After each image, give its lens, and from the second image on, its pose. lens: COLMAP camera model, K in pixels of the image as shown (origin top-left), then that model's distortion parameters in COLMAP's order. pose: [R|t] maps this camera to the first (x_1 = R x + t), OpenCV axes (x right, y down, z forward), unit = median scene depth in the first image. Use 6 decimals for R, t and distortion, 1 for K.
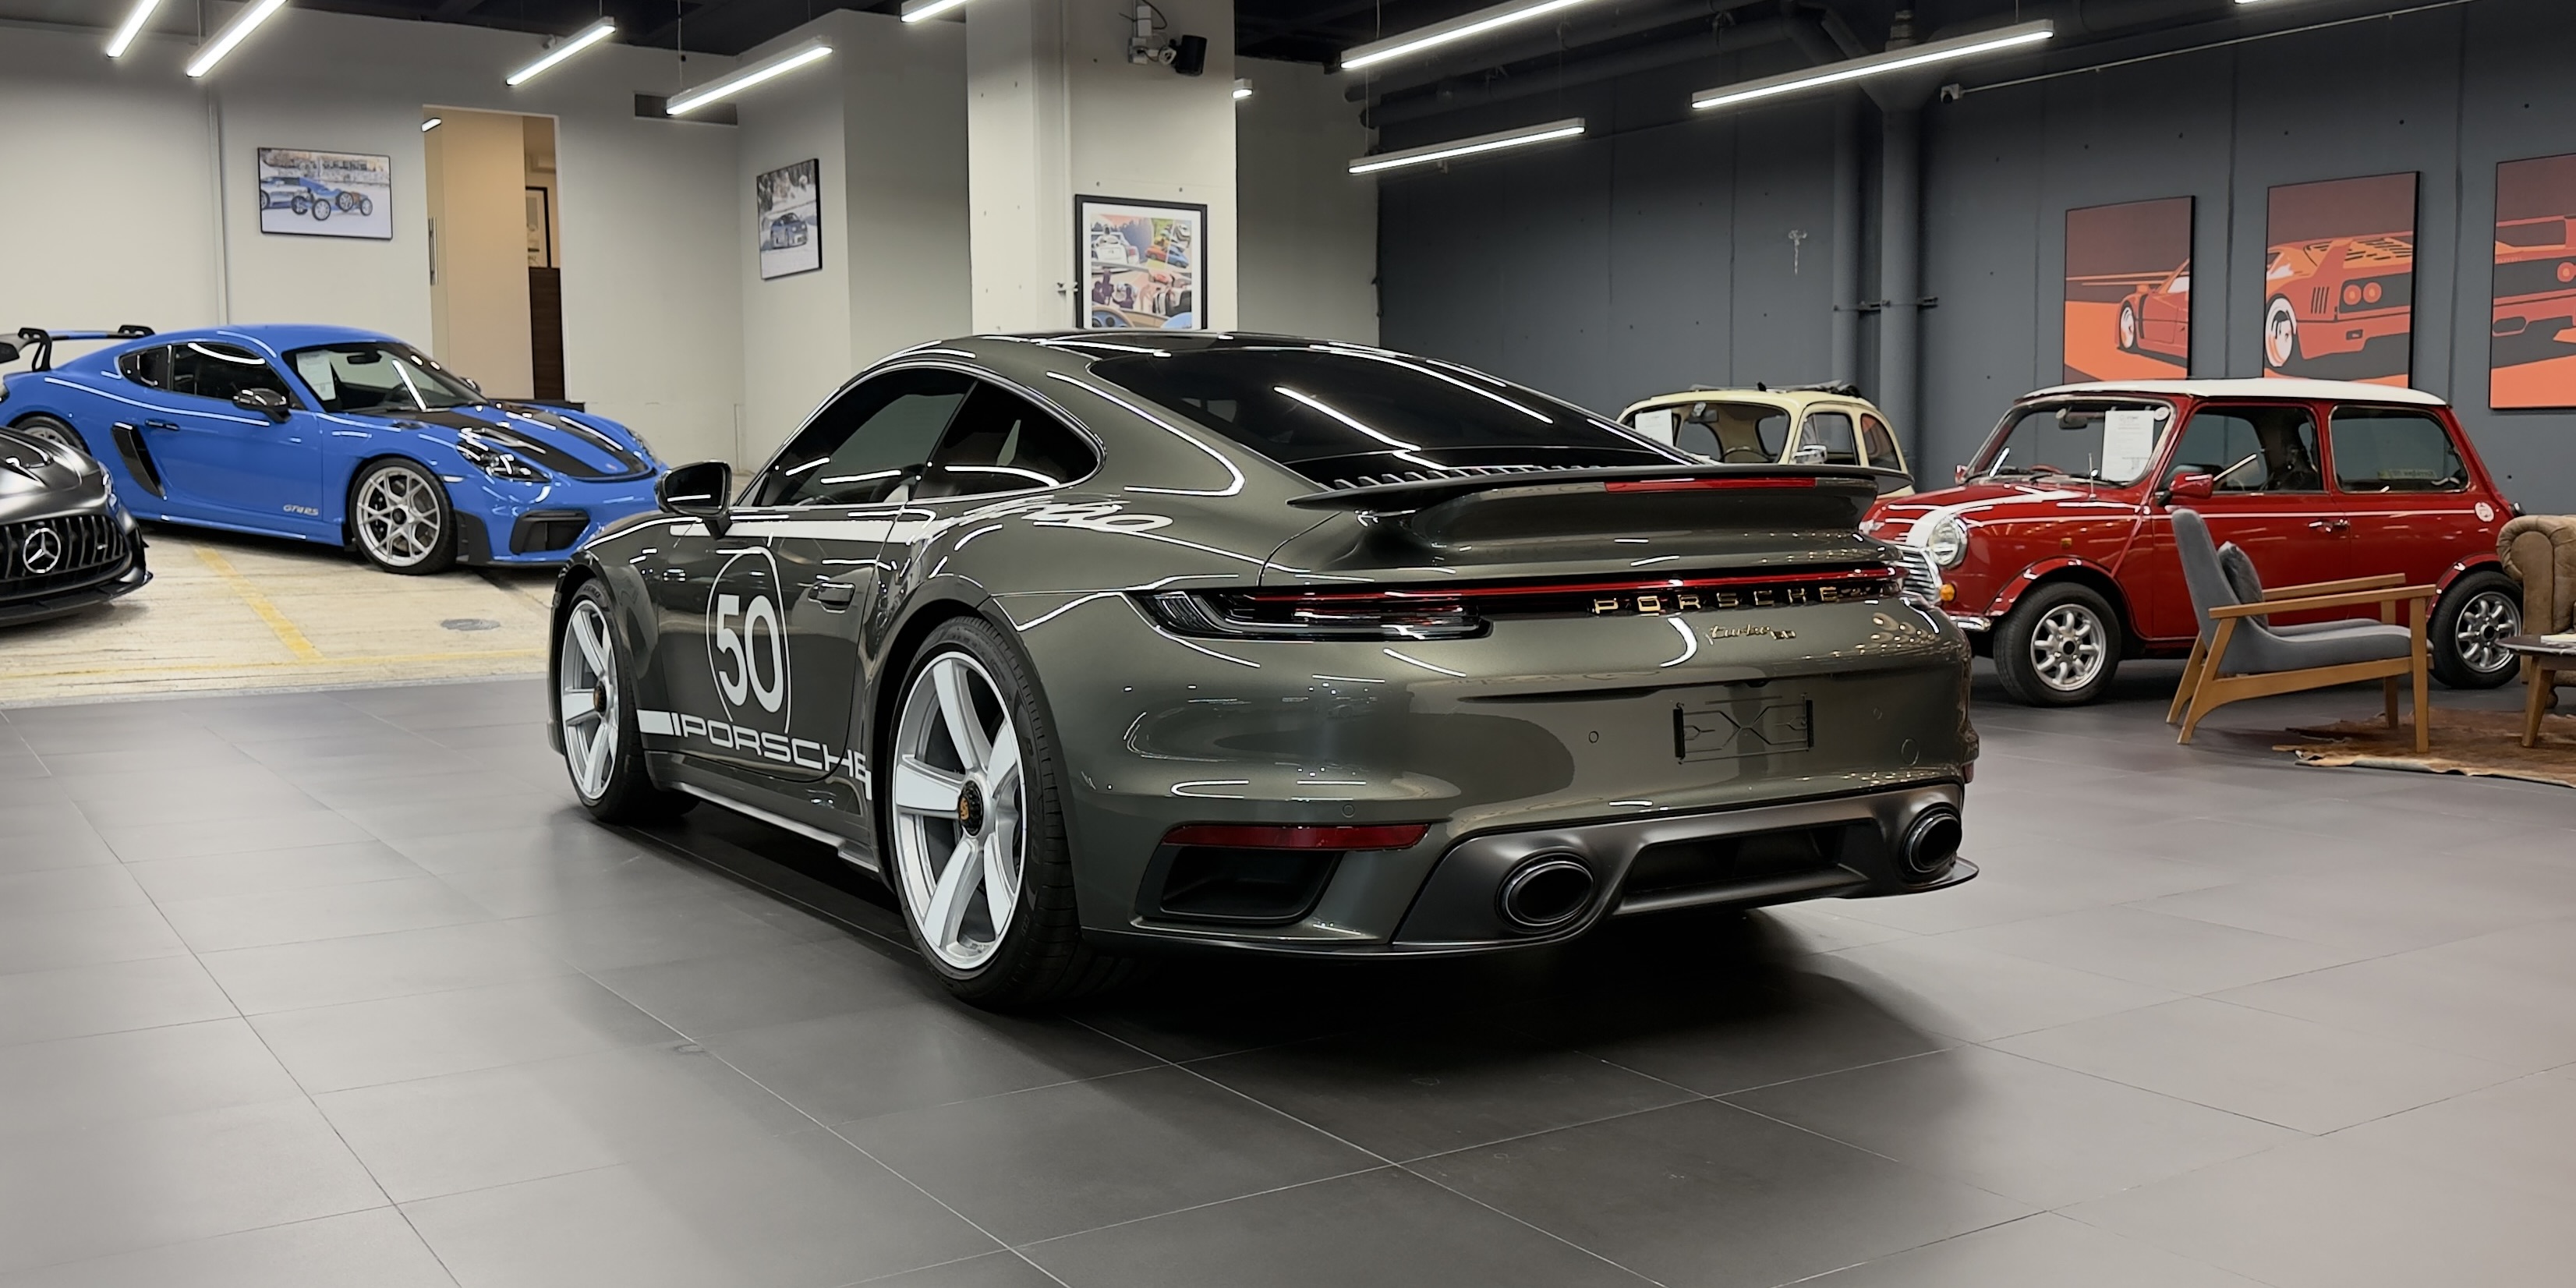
lens RADIAL K [[2063.5, 0, 1139.1], [0, 2063.5, 693.8], [0, 0, 1]] dist [0.080610, -0.116999]
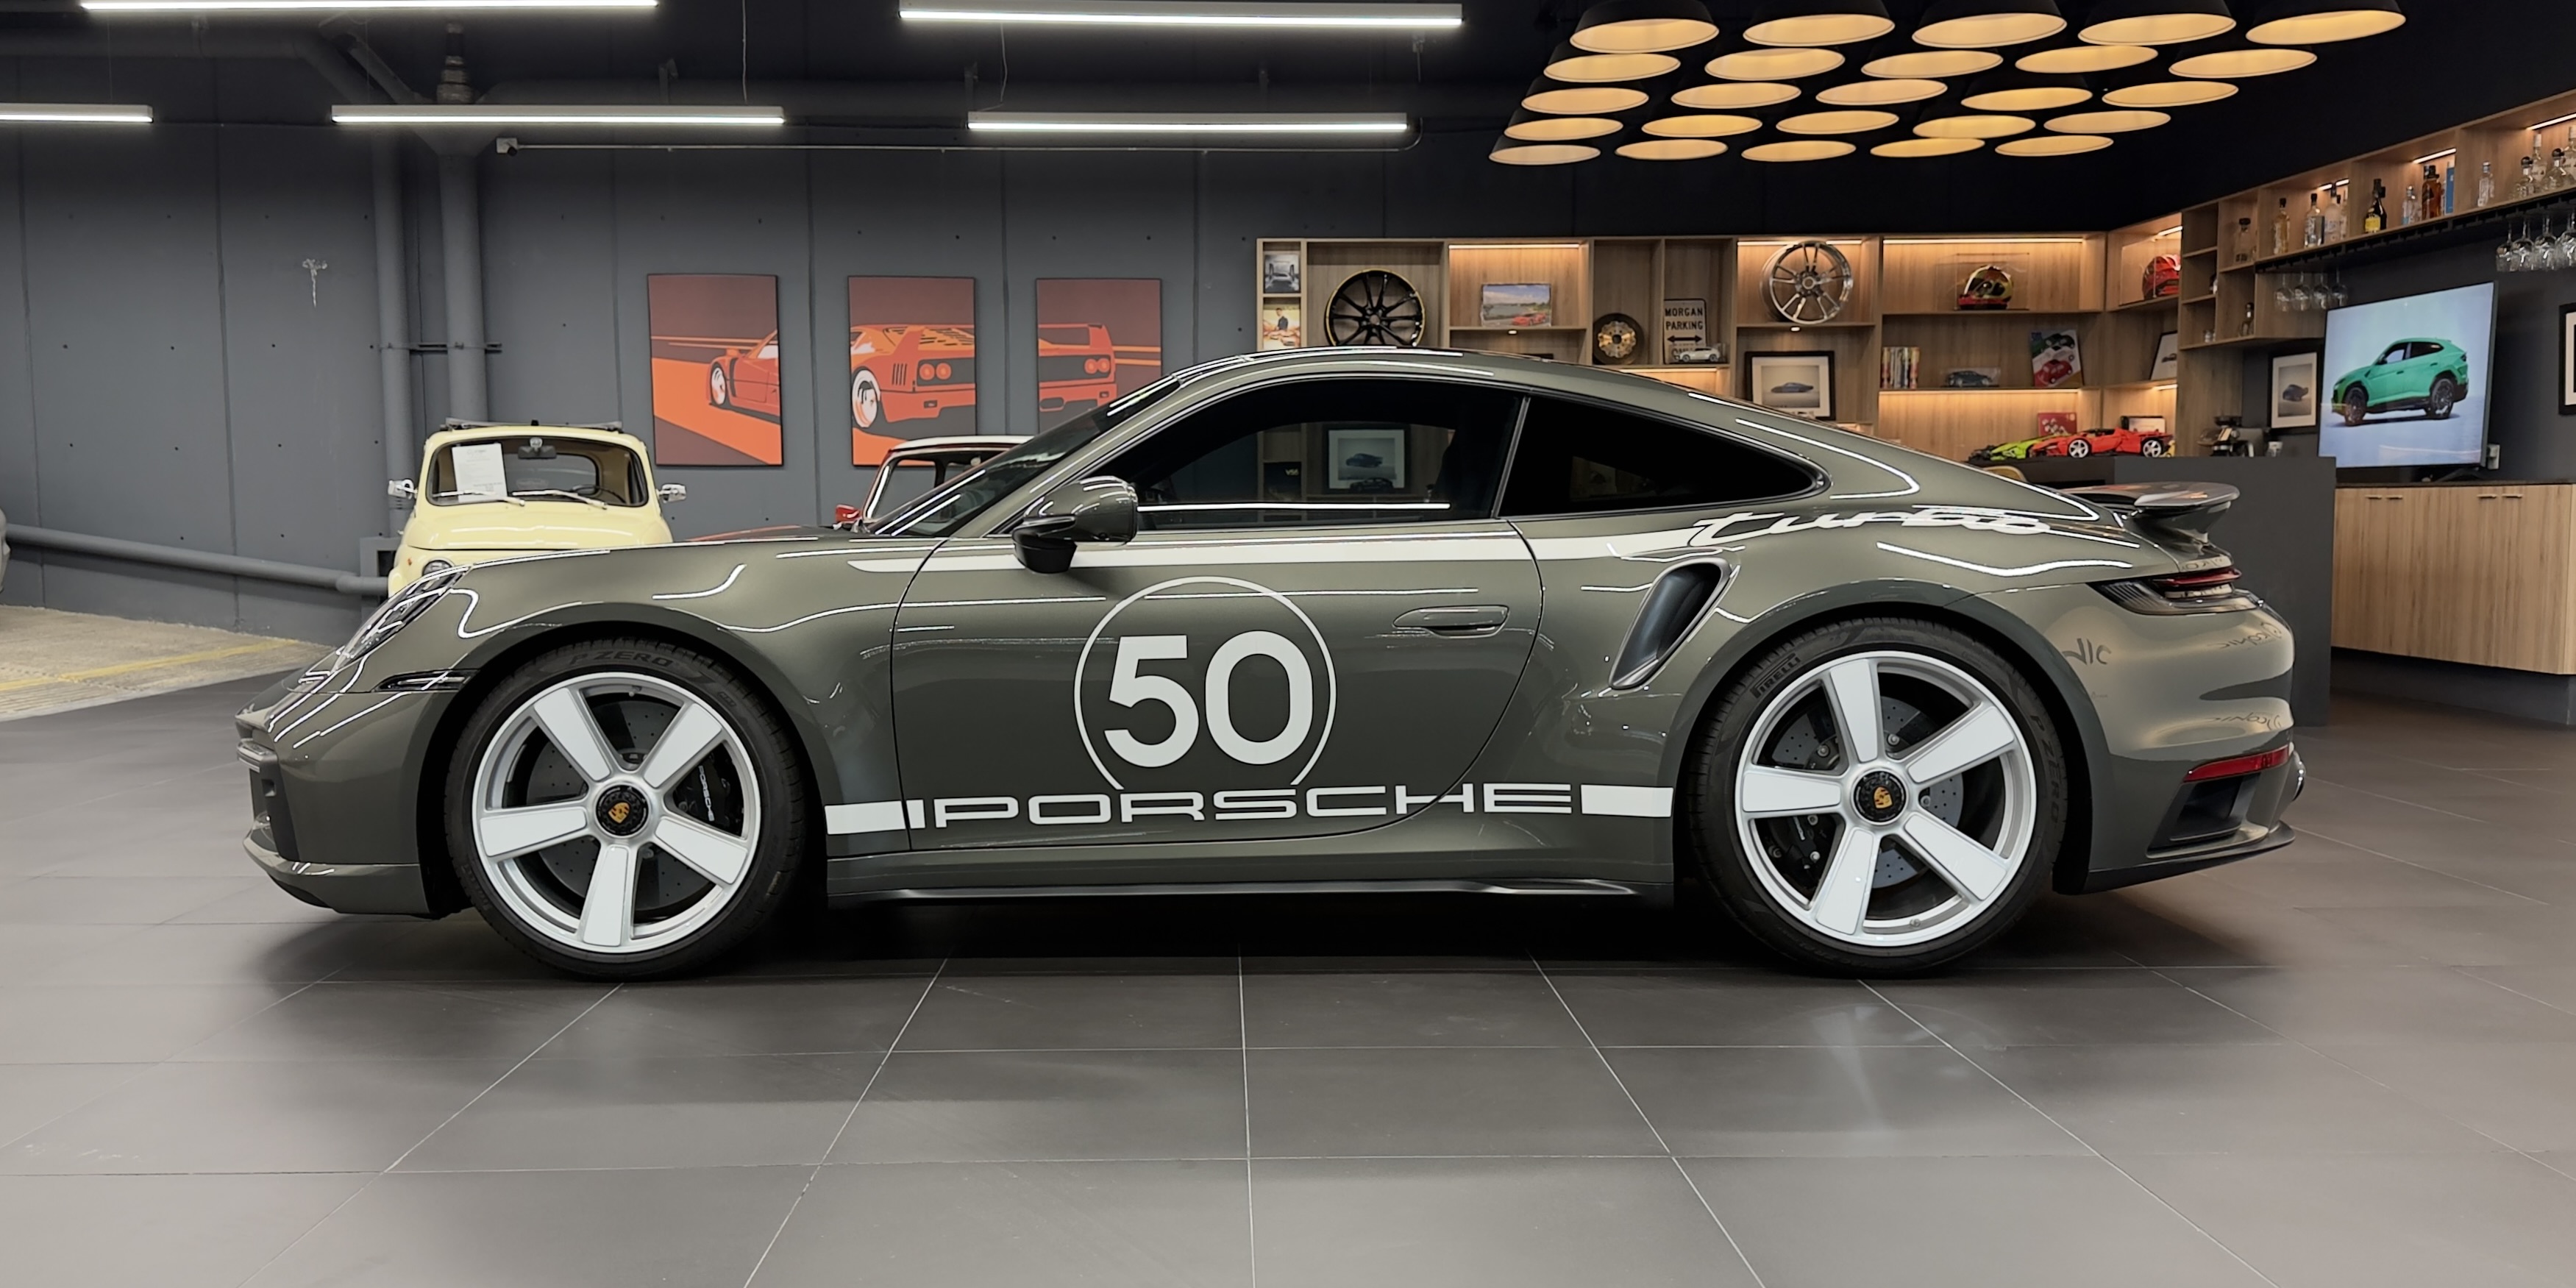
lens RADIAL K [[2063.5, 0, 1139.1], [0, 2063.5, 693.8], [0, 0, 1]] dist [0.080610, -0.116999]
pose [[0.530474, -0.070119, 0.844796, -0.395977], [0.090471, 0.995564, 0.025823, -0.020270], [-0.842860, 0.062732, 0.534464, 0.243365]]
